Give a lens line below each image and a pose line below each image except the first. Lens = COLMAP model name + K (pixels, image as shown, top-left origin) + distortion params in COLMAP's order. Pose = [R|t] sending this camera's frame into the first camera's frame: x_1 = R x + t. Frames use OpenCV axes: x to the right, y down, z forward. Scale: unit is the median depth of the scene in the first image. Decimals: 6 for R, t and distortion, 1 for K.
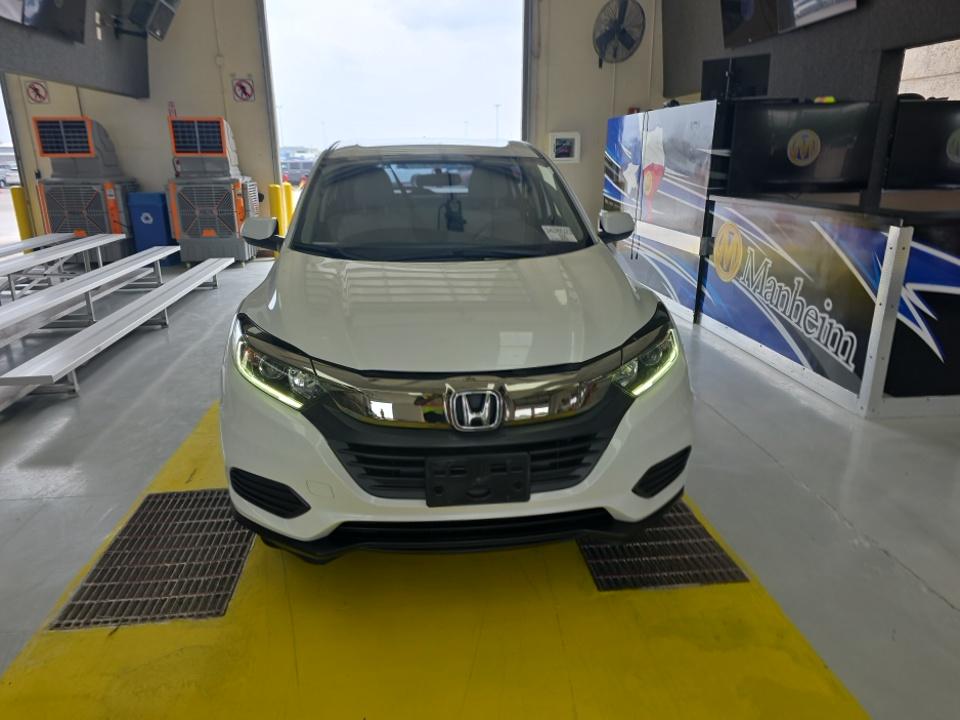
lens RADIAL K [[667.5, 0, 480.0], [0, 667.5, 360.0], [0, 0, 1]] dist [0.024120, 0.000712]
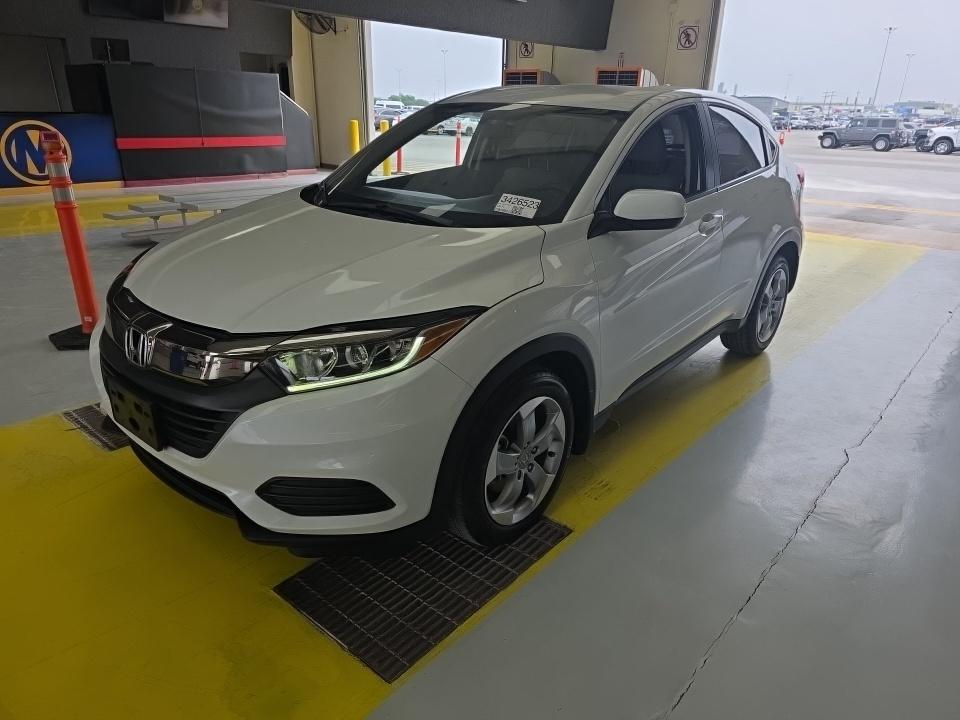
lens RADIAL K [[657.8, 0, 500.8], [0, 657.8, 340.2], [0, 0, 1]] dist [0.030833, 0.001374]
pose [[0.689686, 0.267781, -0.672776, 0.561271], [-0.237092, 0.961403, 0.139611, -0.112298], [0.684194, 0.063222, 0.726555, 0.324348]]
